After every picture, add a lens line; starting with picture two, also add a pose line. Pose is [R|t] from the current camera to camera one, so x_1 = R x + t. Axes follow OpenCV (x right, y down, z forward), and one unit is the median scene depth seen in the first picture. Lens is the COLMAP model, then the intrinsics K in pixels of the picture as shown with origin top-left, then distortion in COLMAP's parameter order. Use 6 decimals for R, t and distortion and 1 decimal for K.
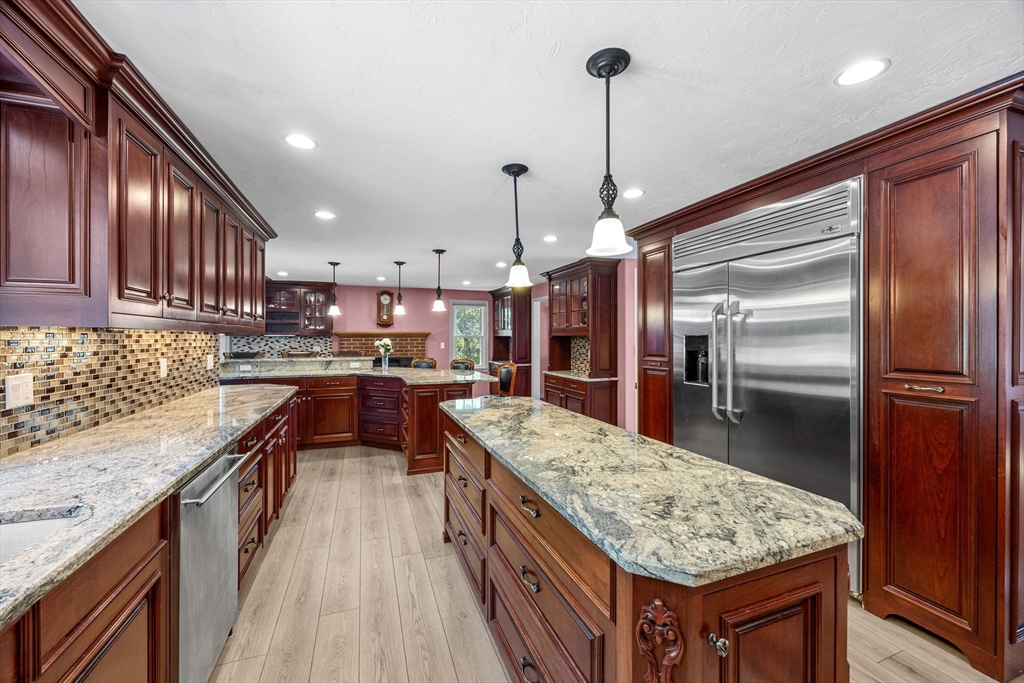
lens RADIAL K [[394.8, 0, 505.4], [0, 394.8, 340.4], [0, 0, 1]] dist [-0.003354, -0.000081]
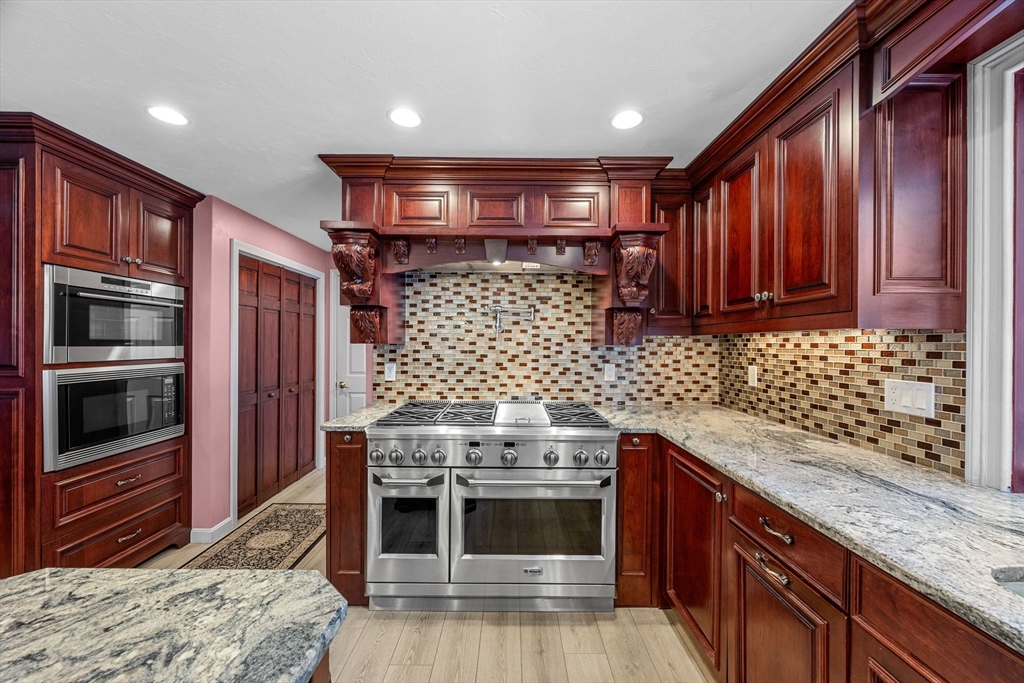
lens RADIAL K [[394.8, 0, 510.8], [0, 394.8, 342.1], [0, 0, 1]] dist [-0.003354, -0.000081]
pose [[-0.940772, -0.001068, 0.339037, -0.683944], [-0.000007, 0.999995, 0.003129, 0.001327], [-0.339039, 0.002942, -0.940768, 3.767415]]
